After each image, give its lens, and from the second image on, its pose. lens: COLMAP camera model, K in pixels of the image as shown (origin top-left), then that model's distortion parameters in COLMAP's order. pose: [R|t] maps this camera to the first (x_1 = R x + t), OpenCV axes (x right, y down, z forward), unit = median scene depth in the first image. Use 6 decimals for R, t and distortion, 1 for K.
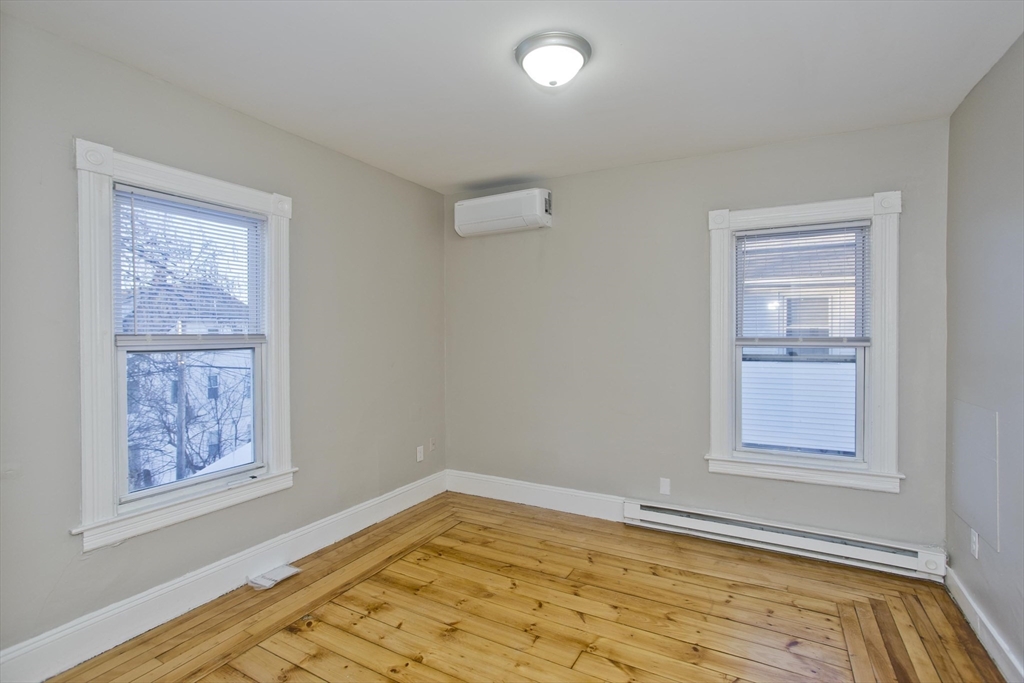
lens RADIAL K [[490.7, 0, 513.8], [0, 490.7, 334.7], [0, 0, 1]] dist [-0.054040, 0.032478]
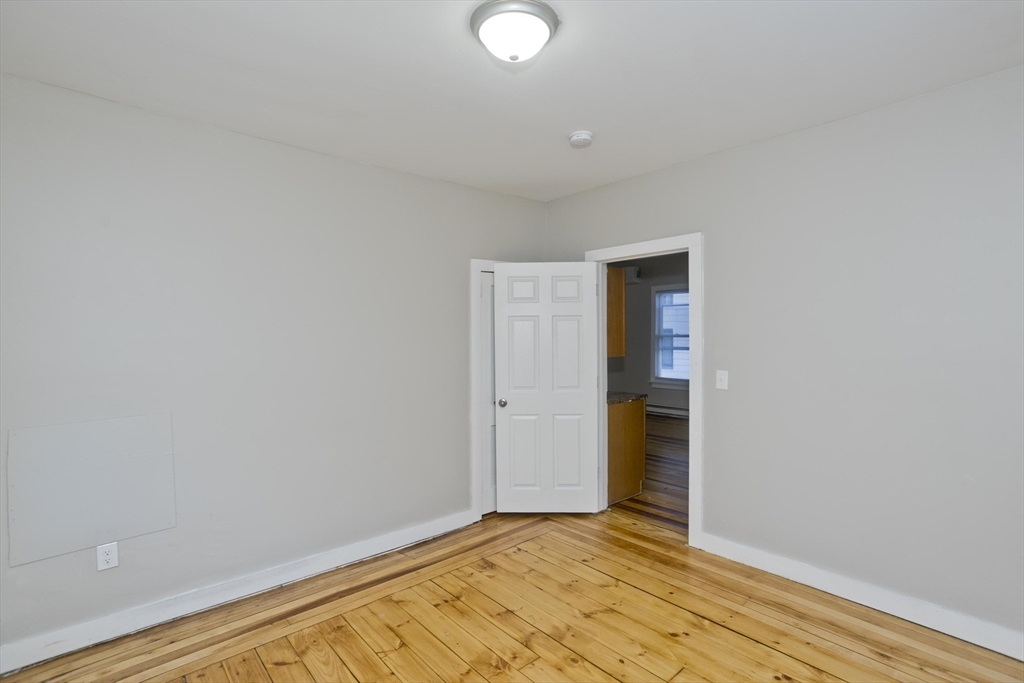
lens RADIAL K [[490.7, 0, 513.8], [0, 490.7, 334.7], [0, 0, 1]] dist [-0.054040, 0.032478]
pose [[-0.945572, 0.008349, 0.325306, -0.142299], [0.012387, 0.999870, 0.010345, -0.022886], [-0.325177, 0.013812, -0.945552, 1.349390]]
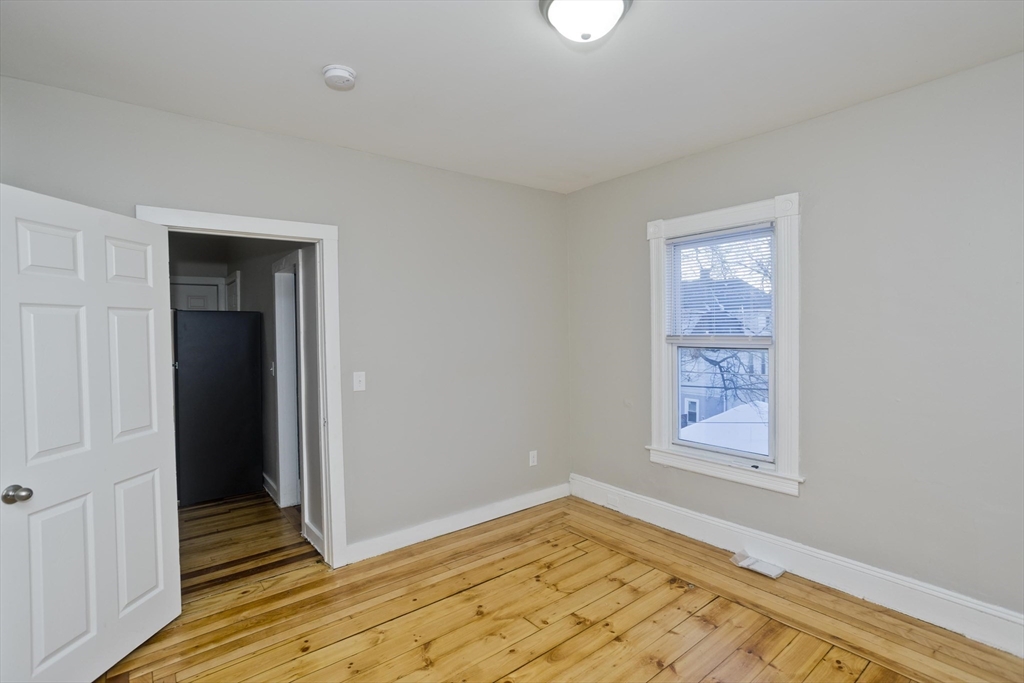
lens RADIAL K [[487.5, 0, 523.6], [0, 487.5, 340.1], [0, 0, 1]] dist [-0.000291, 0.000446]
pose [[-0.363671, 0.028468, -0.931093, 0.659950], [0.003649, 0.999569, 0.029137, -0.026301], [0.931520, 0.007199, -0.363618, 0.889377]]
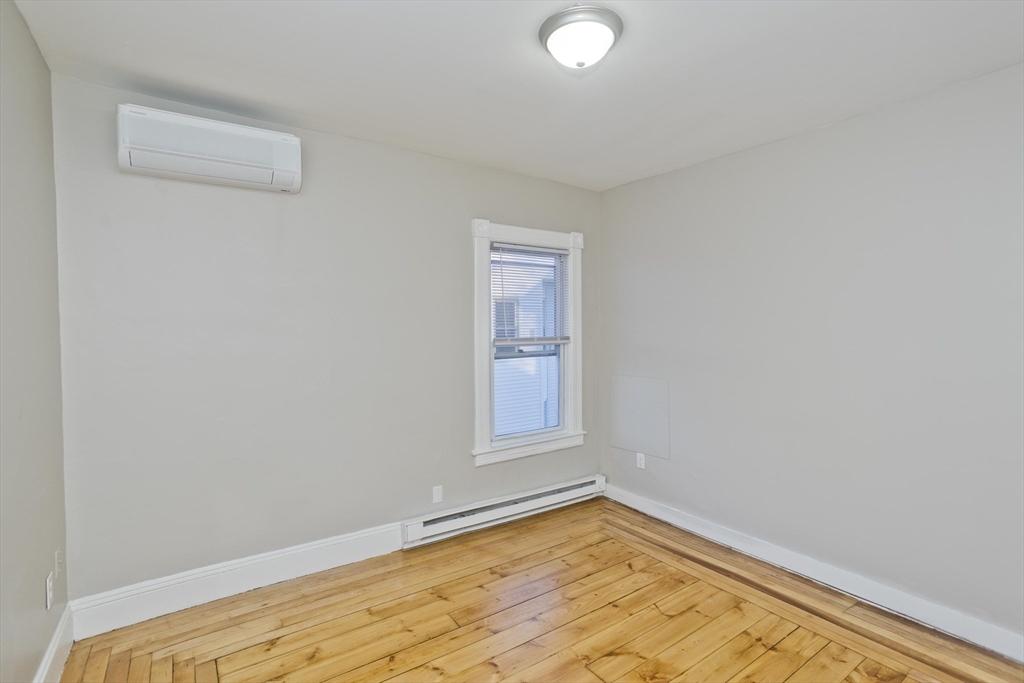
lens RADIAL K [[487.2, 0, 512.0], [0, 487.2, 341.5], [0, 0, 1]] dist [-0.052556, 0.031818]
pose [[0.443502, -0.020876, 0.896030, -0.575074], [0.012961, 0.999774, 0.016878, -0.005846], [-0.896180, 0.004128, 0.443672, 0.534036]]
